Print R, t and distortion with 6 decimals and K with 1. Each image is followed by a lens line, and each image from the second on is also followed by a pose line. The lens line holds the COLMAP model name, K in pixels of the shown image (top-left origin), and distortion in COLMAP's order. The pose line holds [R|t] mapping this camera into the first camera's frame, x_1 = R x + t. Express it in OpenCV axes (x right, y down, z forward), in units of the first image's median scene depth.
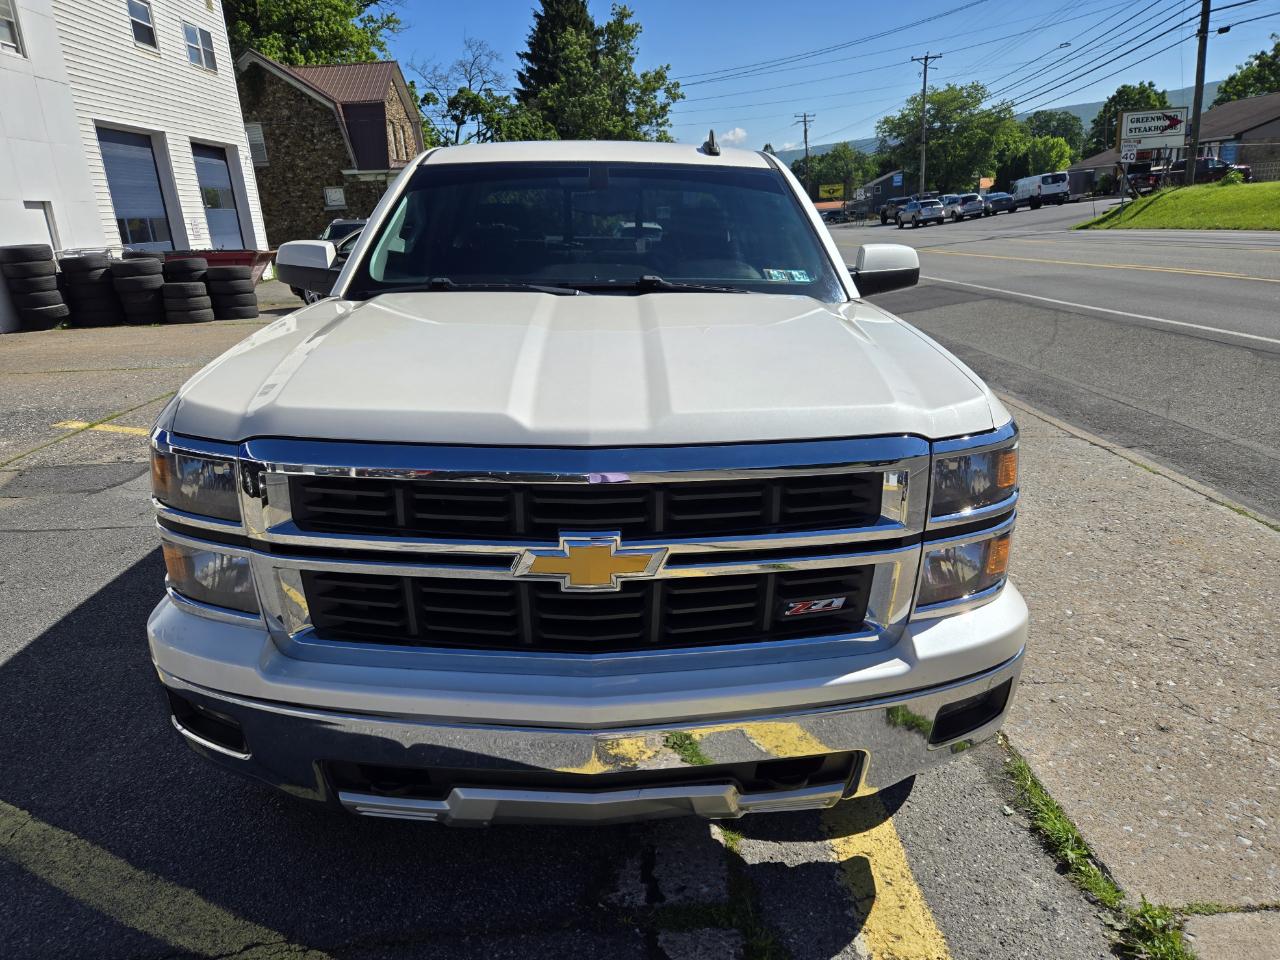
lens RADIAL K [[876.6, 0, 650.5], [0, 876.6, 482.6], [0, 0, 1]] dist [0.064967, -0.050013]
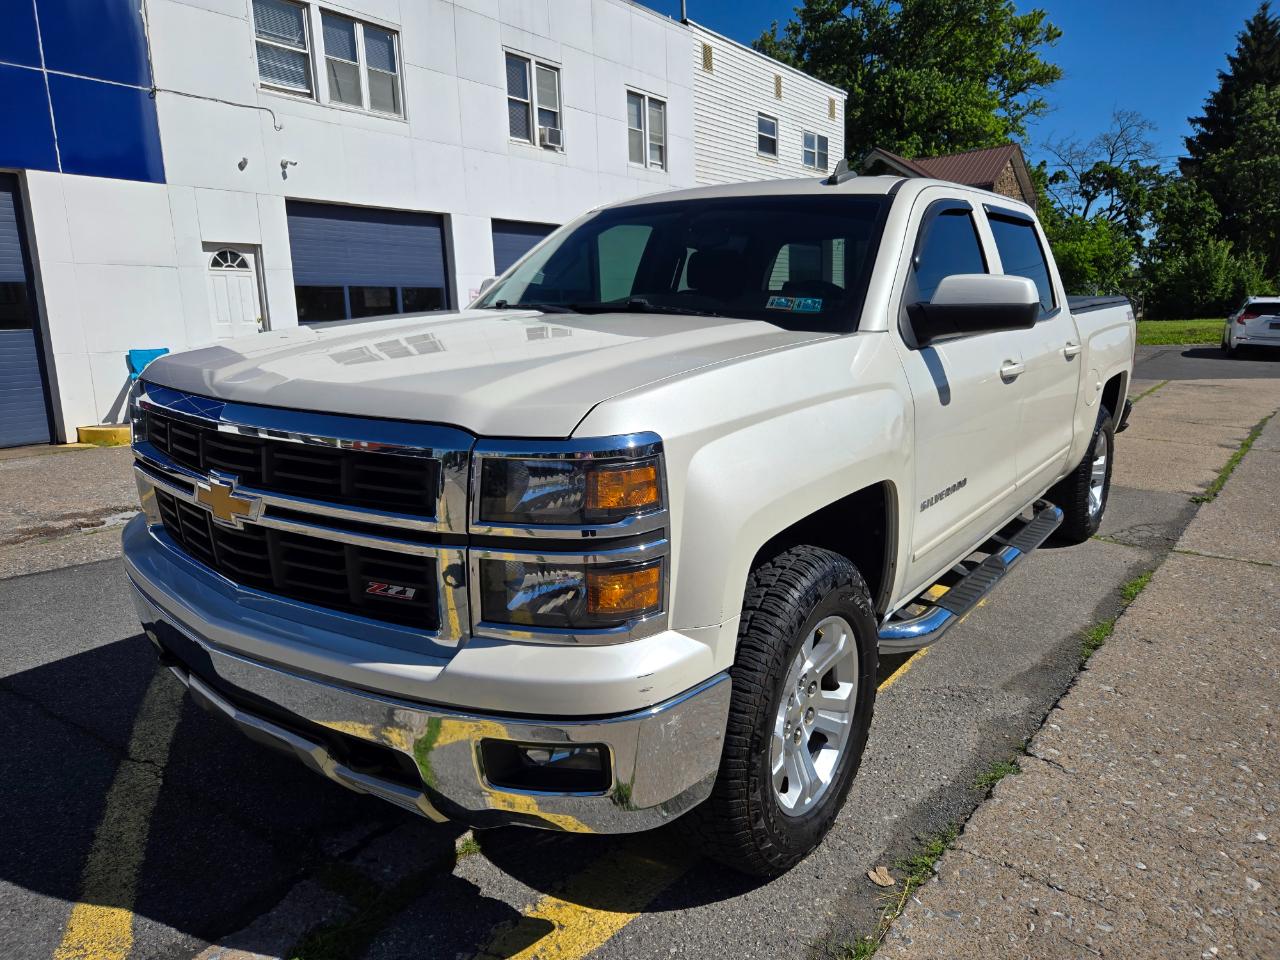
lens RADIAL K [[871.5, 0, 631.8], [0, 871.5, 465.2], [0, 0, 1]] dist [0.059042, -0.045033]
pose [[0.769503, 0.125698, -0.626151, 0.299079], [-0.190076, 0.981085, -0.036642, -0.004251], [0.609702, 0.147212, 0.778841, 0.111700]]
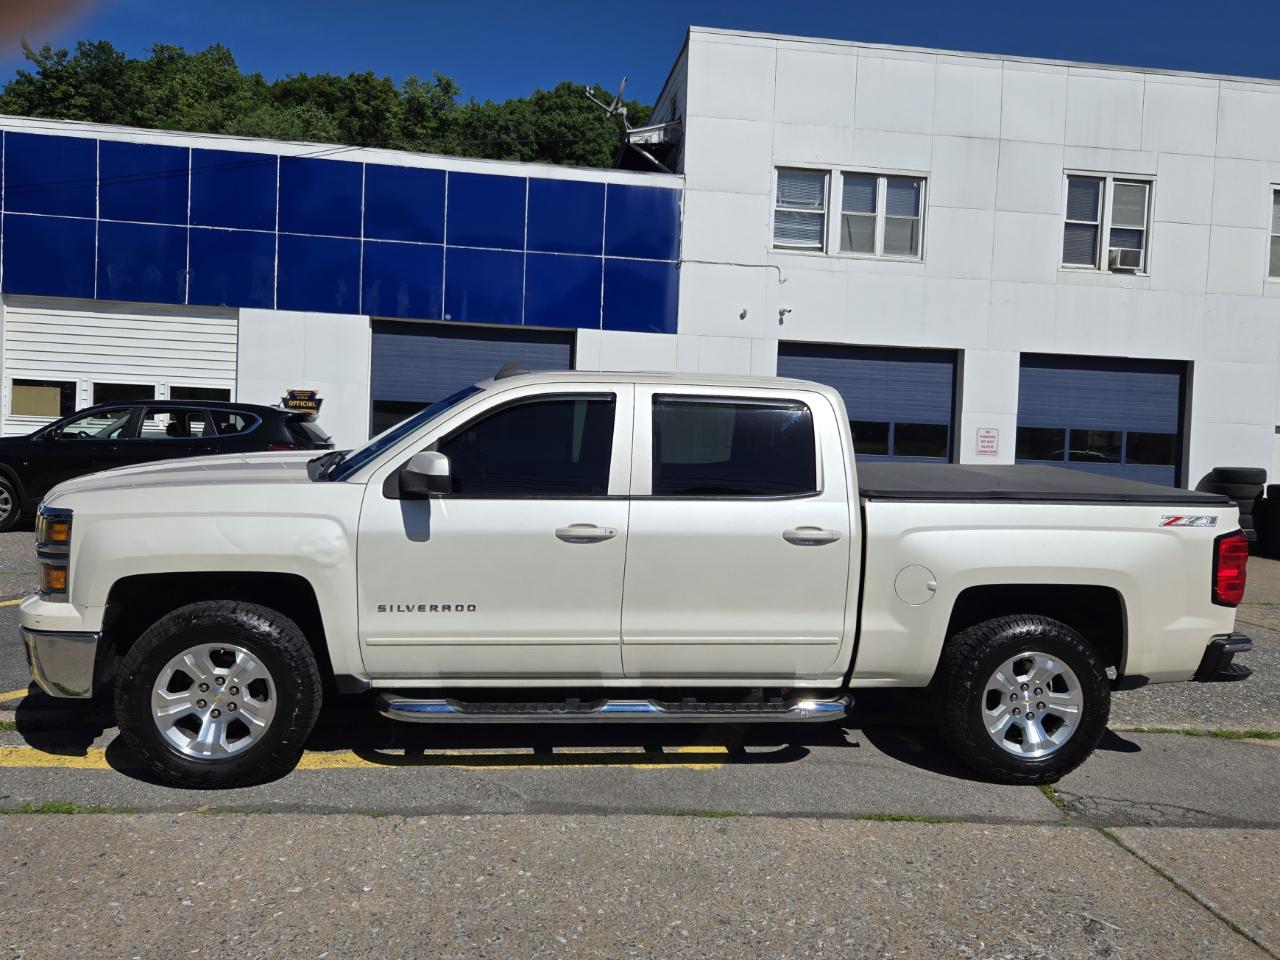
lens RADIAL K [[987.5, 0, 621.6], [0, 987.5, 467.6], [0, 0, 1]] dist [0.058513, -0.044572]
pose [[0.077362, 0.079391, -0.993837, 0.879657], [-0.335660, 0.940707, 0.049019, -0.225743], [0.938801, 0.329799, 0.099424, 0.617043]]
